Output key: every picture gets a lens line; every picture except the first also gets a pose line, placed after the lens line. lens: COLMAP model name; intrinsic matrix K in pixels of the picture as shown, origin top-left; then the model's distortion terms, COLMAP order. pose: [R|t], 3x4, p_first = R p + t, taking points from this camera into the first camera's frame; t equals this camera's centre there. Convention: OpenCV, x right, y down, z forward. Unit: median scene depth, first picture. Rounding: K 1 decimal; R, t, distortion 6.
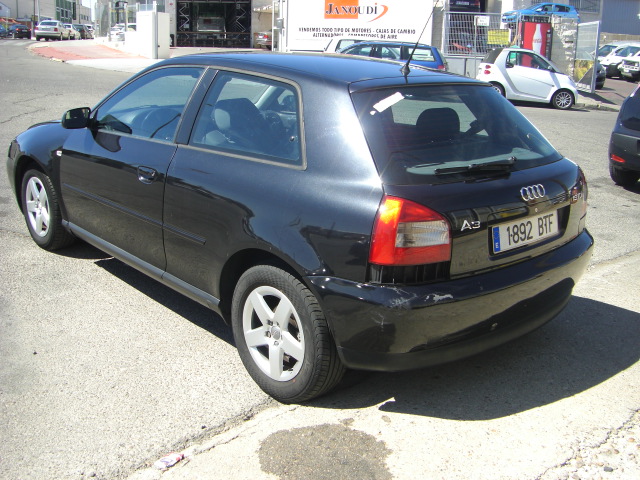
lens RADIAL K [[718.8, 0, 315.6], [0, 718.8, 240.0], [0, 0, 1]] dist [-0.125137, 0.000000]
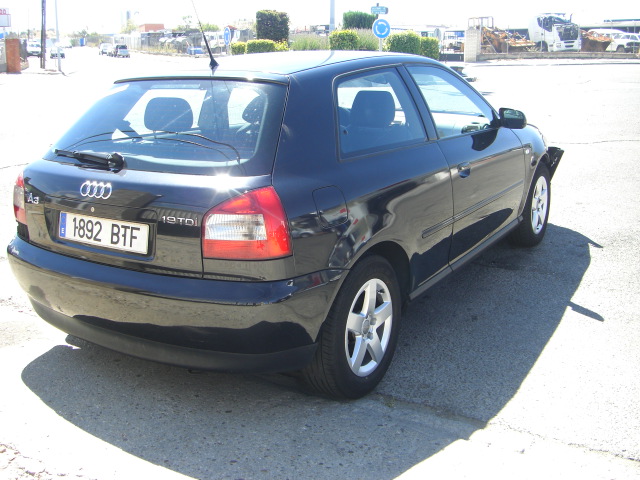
lens RADIAL K [[718.8, 0, 318.7], [0, 718.8, 236.7], [0, 0, 1]] dist [-0.125137, 0.000000]
pose [[0.245941, 0.208611, -0.946570, 1.271624], [-0.245161, 0.958200, 0.147475, -0.218215], [0.937768, 0.195792, 0.286804, 1.021823]]
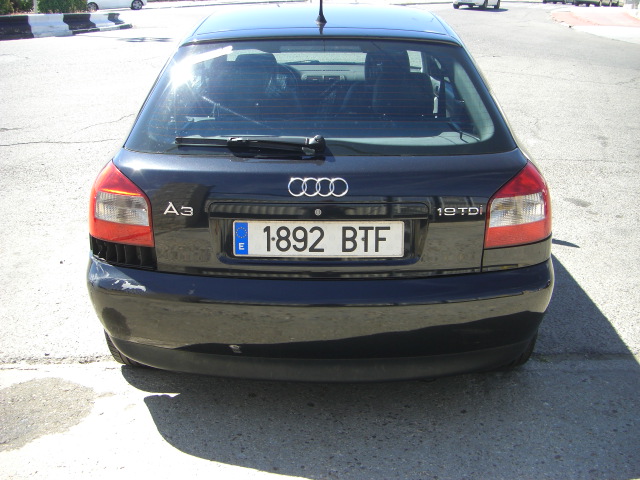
lens RADIAL K [[718.8, 0, 321.2], [0, 718.8, 240.5], [0, 0, 1]] dist [-0.125137, 0.000000]
pose [[0.718239, 0.201629, -0.665941, 0.802872], [-0.171564, 0.978862, 0.111335, -0.096214], [0.674313, 0.034287, 0.737649, 0.472036]]
